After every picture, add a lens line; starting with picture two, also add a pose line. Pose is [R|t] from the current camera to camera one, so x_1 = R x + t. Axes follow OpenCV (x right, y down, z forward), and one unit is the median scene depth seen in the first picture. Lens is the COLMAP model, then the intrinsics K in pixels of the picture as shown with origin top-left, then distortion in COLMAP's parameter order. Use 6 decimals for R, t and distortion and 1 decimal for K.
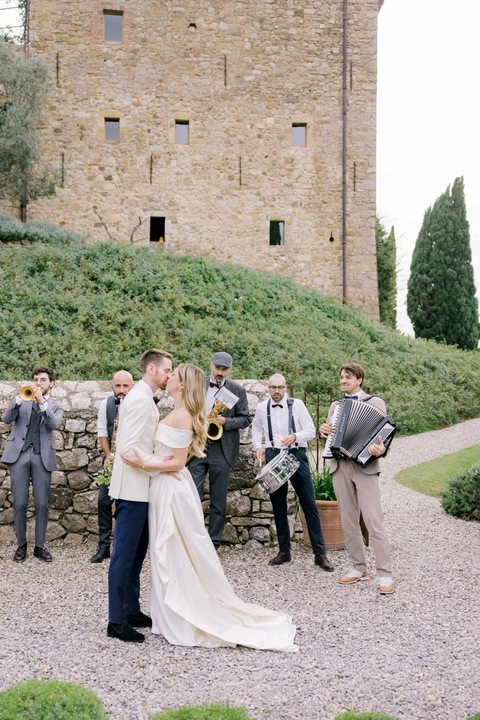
lens RADIAL K [[800.8, 0, 239.7], [0, 800.8, 360.2], [0, 0, 1]] dist [-0.006440, 0.000000]
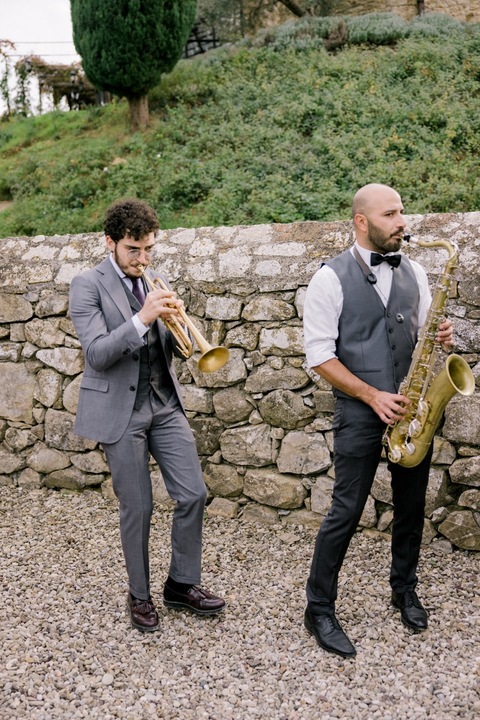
lens RADIAL K [[865.9, 0, 240.2], [0, 865.9, 362.6], [0, 0, 1]] dist [0.013151, 0.000000]
pose [[0.861363, 0.036249, -0.506696, 0.108894], [0.058038, 0.983897, 0.169050, 0.018360], [0.504664, -0.175021, 0.845388, 0.493199]]
